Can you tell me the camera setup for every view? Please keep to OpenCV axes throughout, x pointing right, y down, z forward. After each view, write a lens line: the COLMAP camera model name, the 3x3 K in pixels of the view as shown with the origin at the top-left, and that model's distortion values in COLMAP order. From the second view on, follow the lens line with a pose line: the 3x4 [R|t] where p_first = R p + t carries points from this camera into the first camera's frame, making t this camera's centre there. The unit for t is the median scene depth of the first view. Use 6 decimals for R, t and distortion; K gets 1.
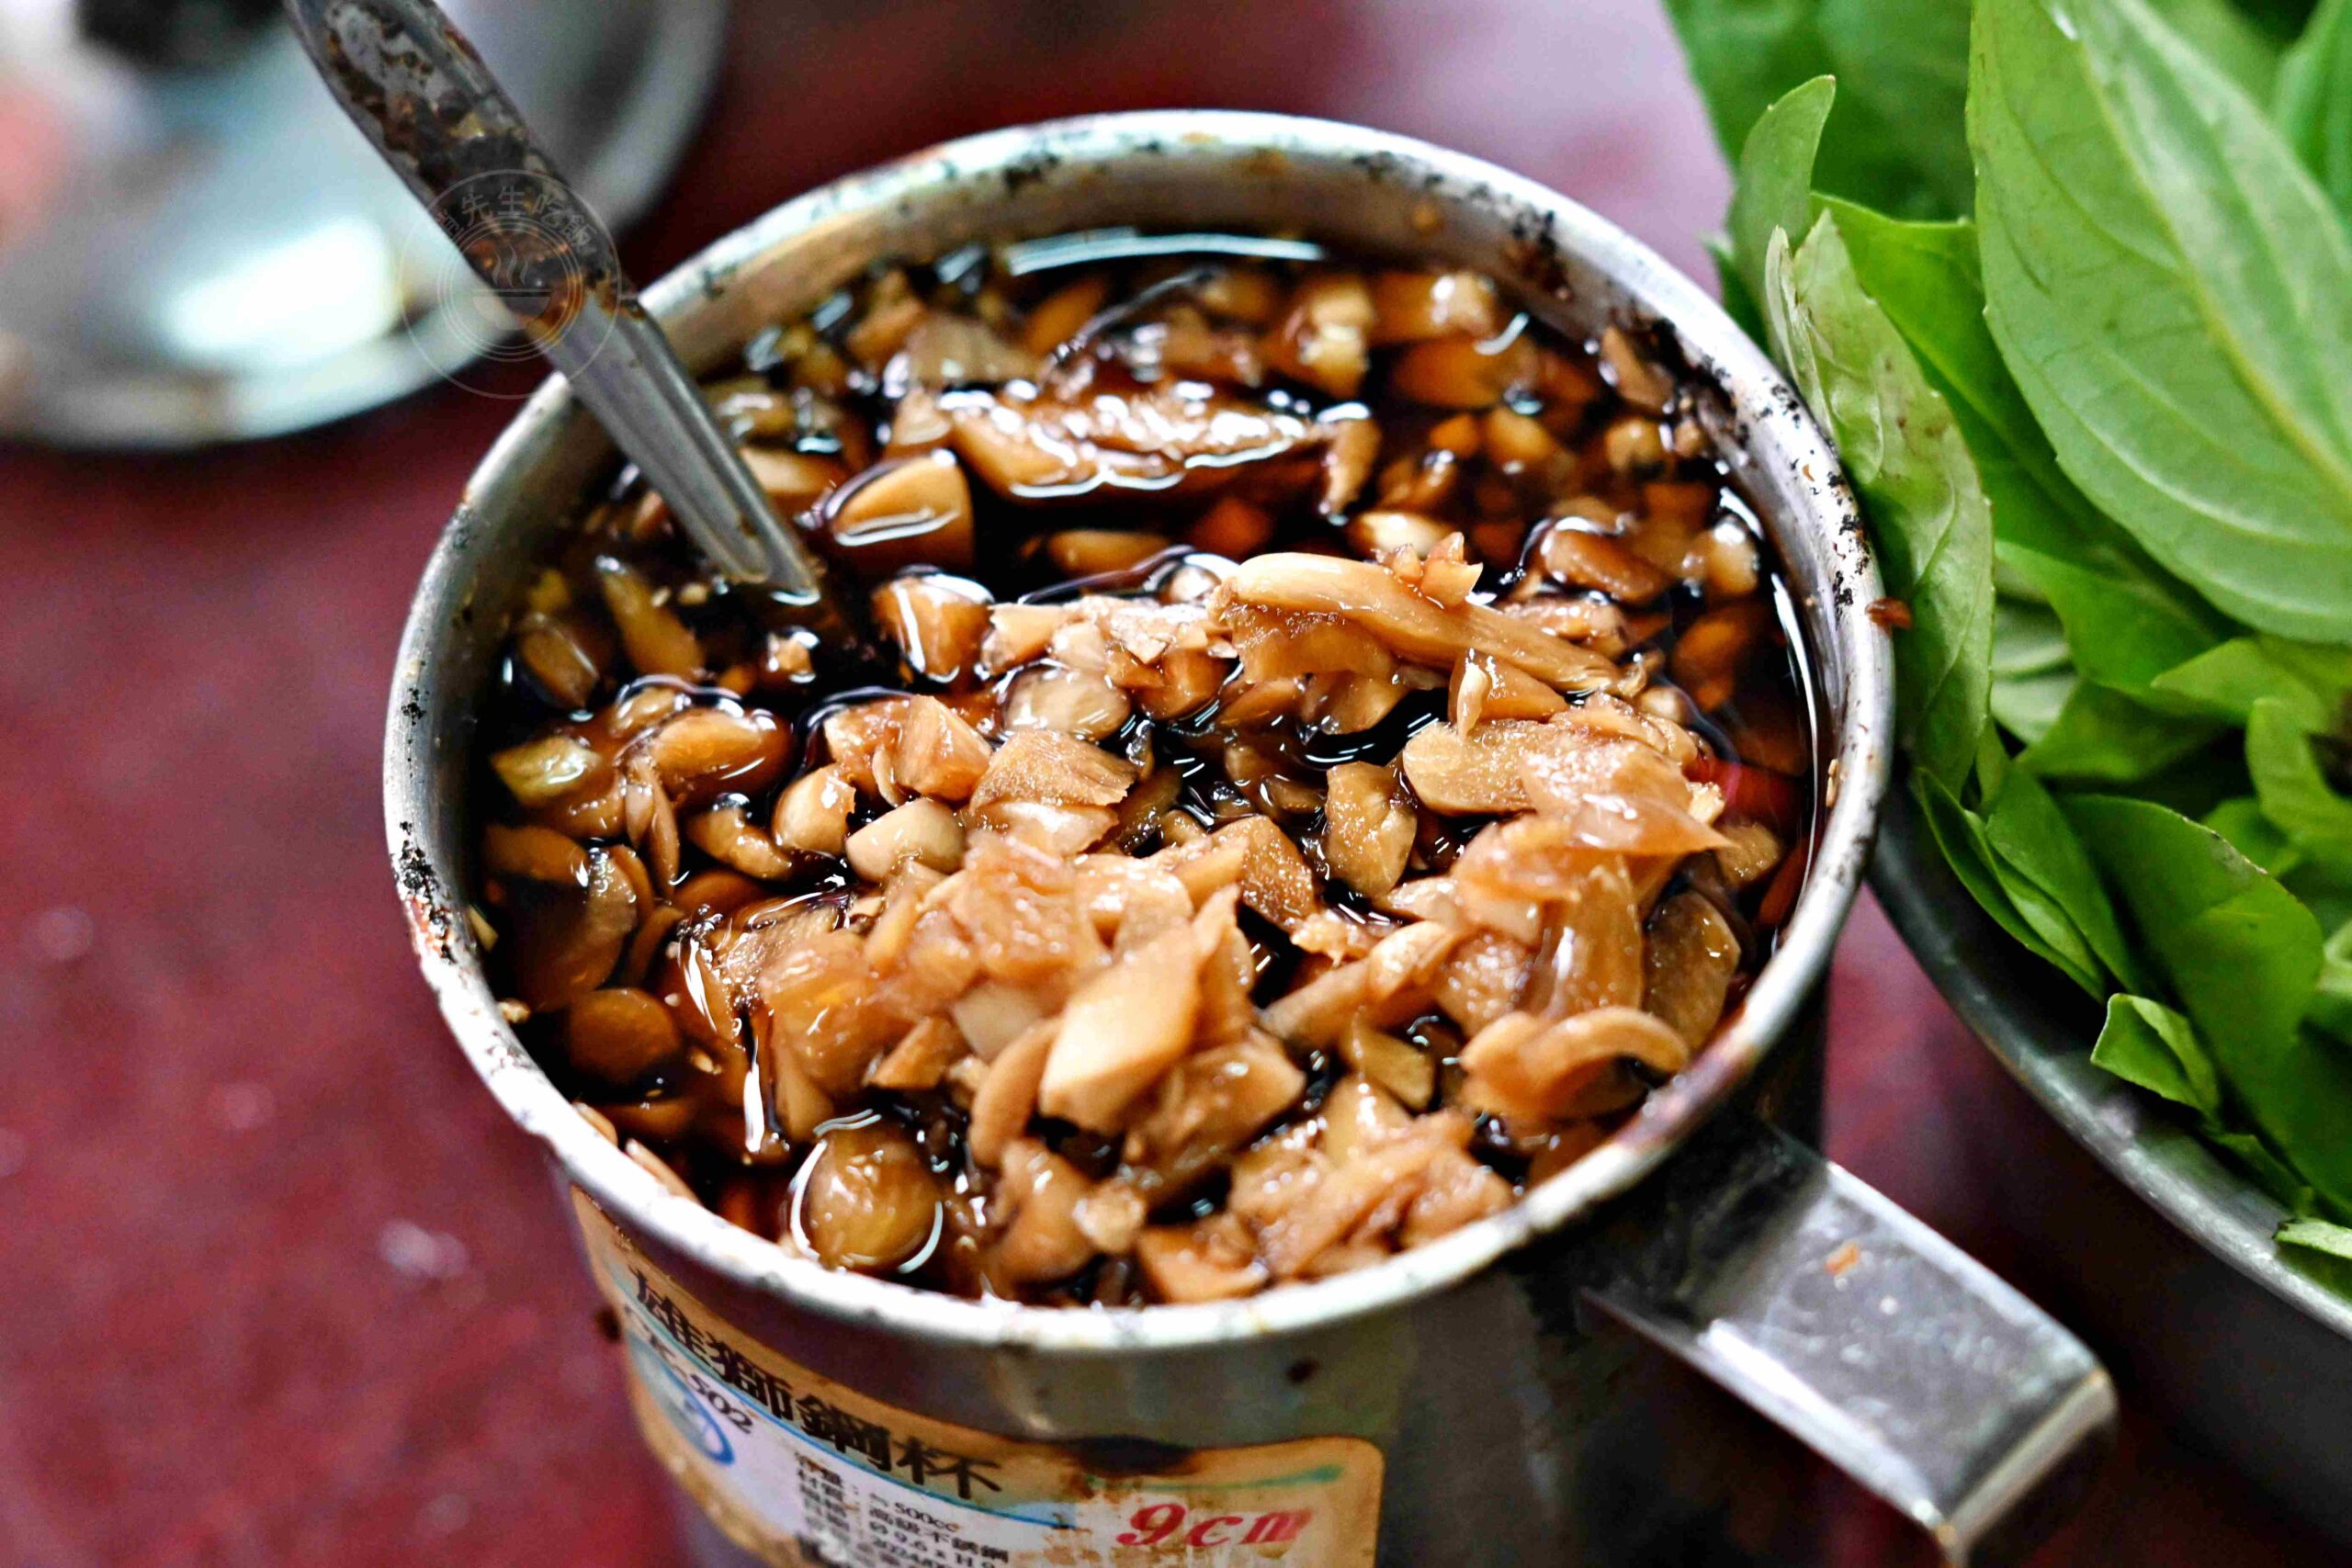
lens RADIAL K [[5135.6, 0, 1177.8], [0, 5135.6, 794.5], [0, 0, 1]] dist [0.009826, 0.000000]
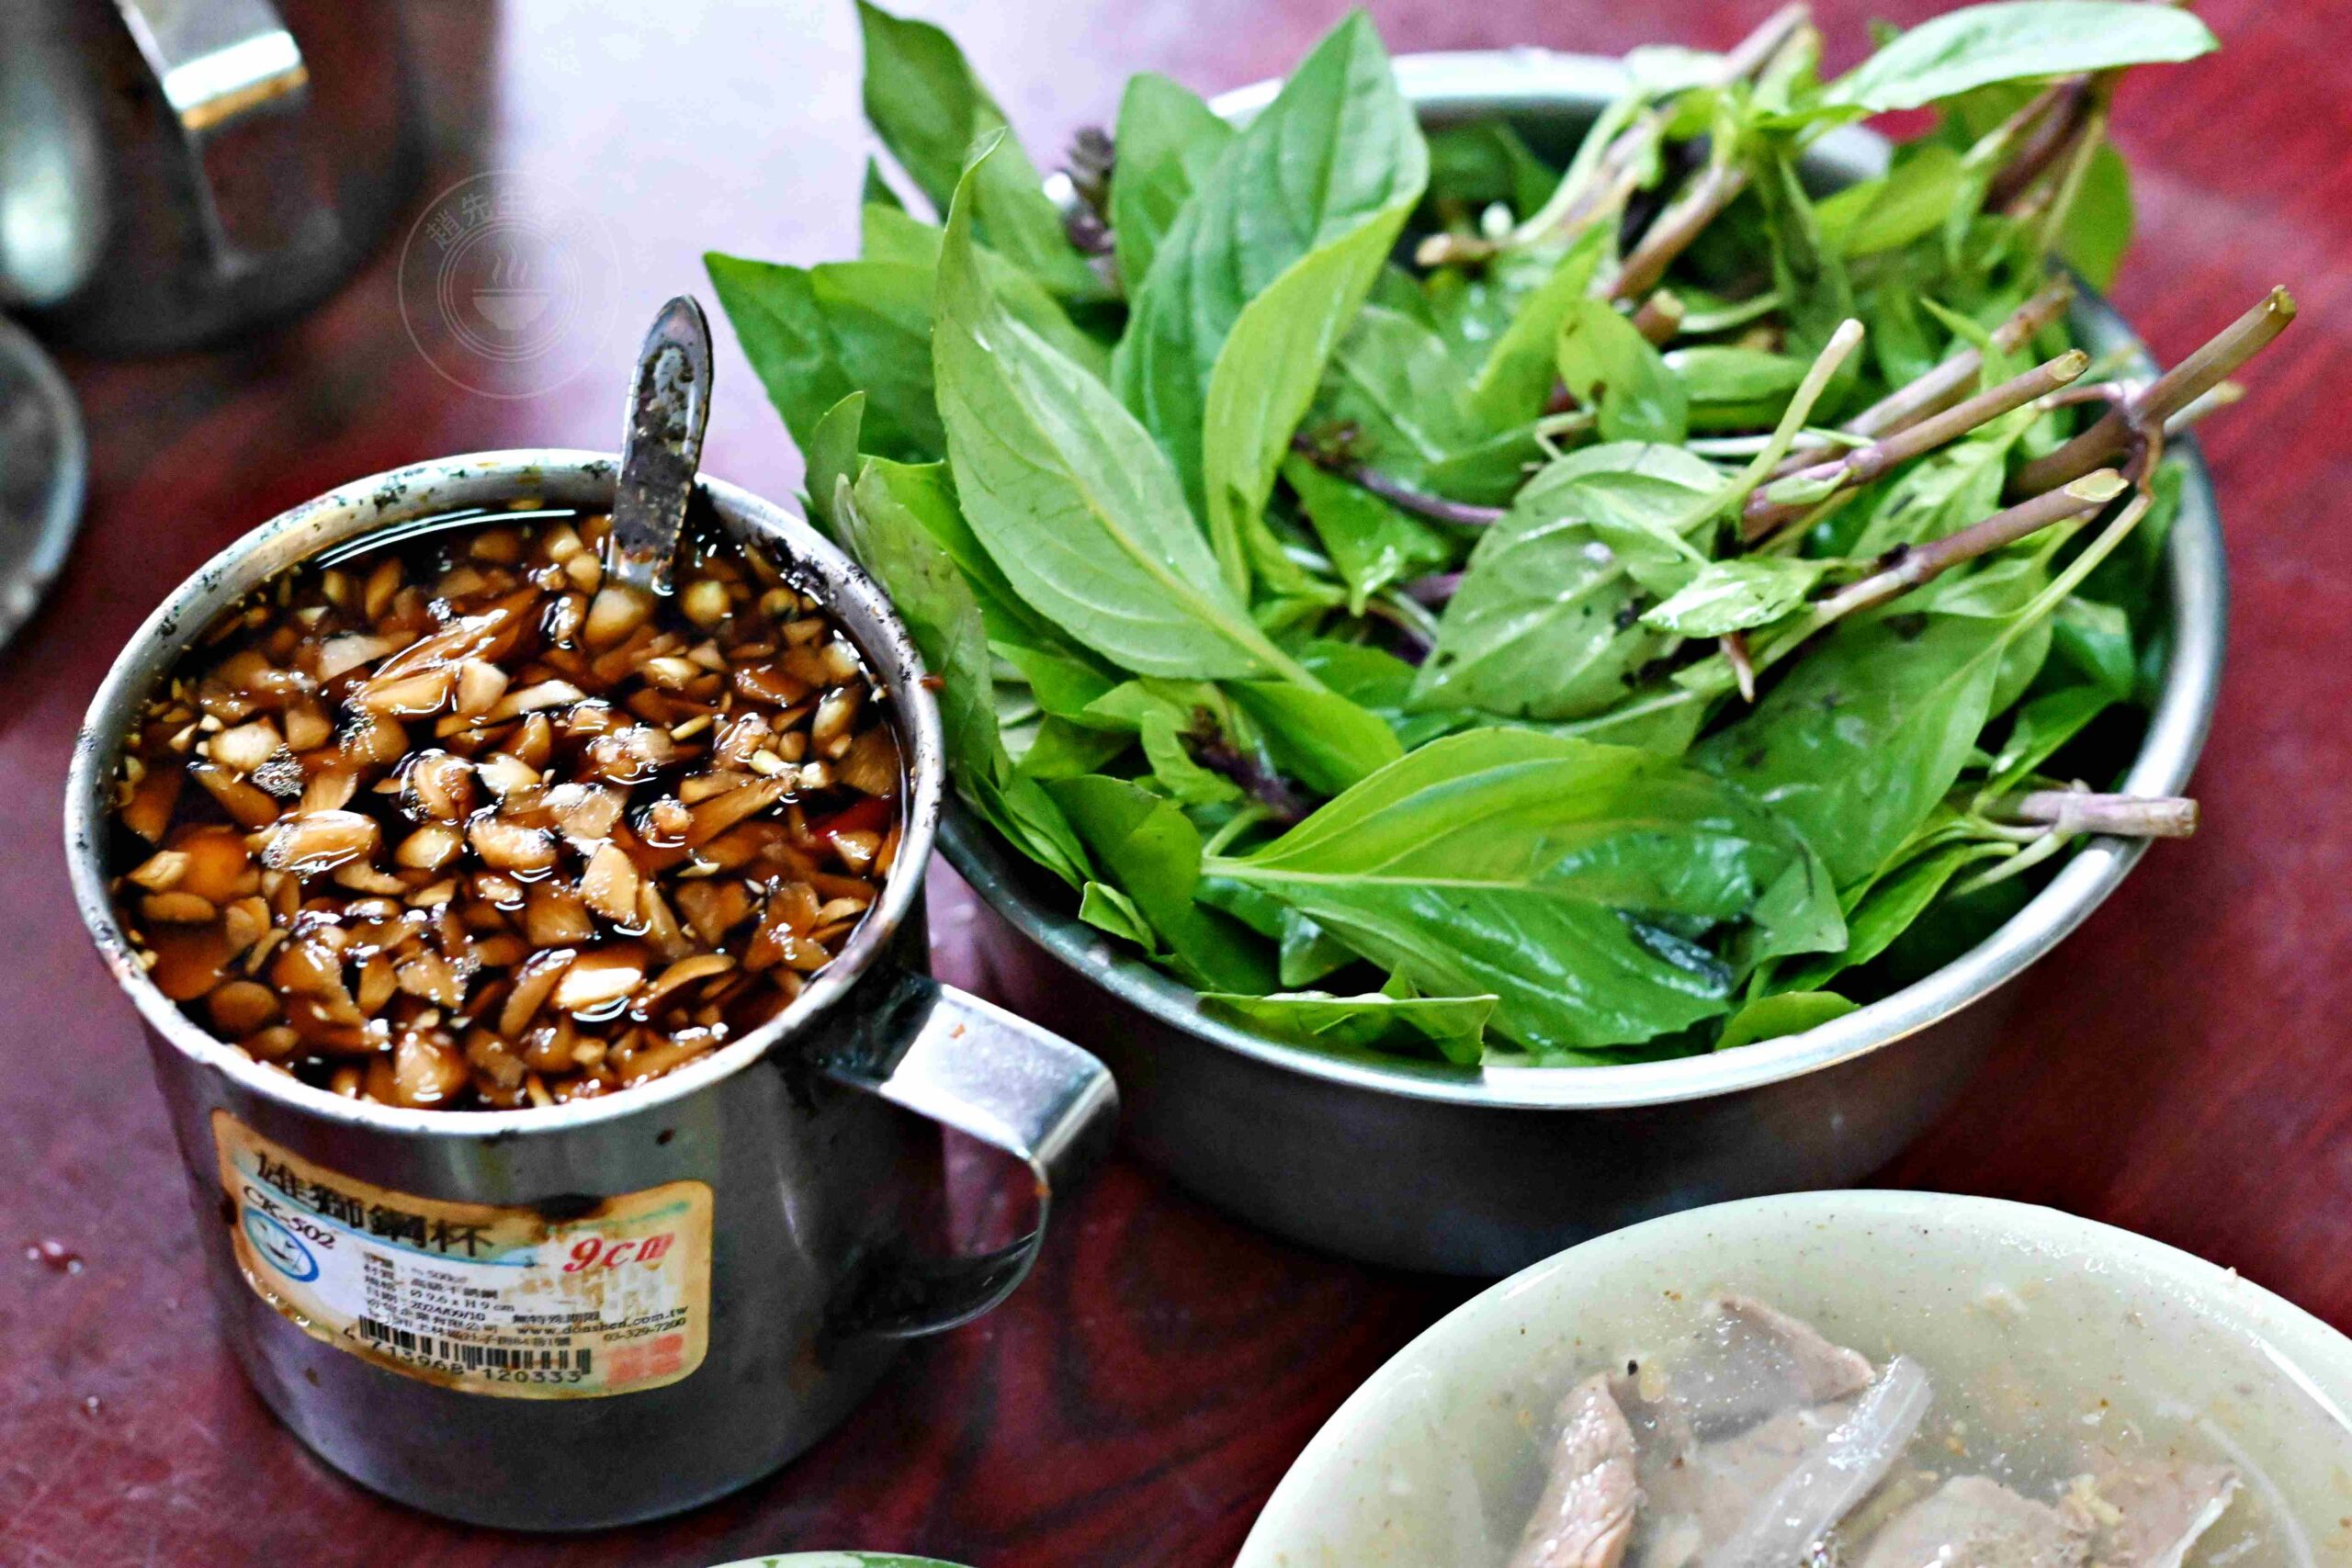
lens RADIAL K [[5135.6, 0, 1177.8], [0, 5135.6, 784.1], [0, 0, 1]] dist [0.009826, 0.000000]
pose [[0.972332, -0.122445, 0.198940, -0.131536], [0.137551, 0.988430, -0.063927, 0.120898], [-0.188811, 0.089522, 0.977924, -0.720387]]
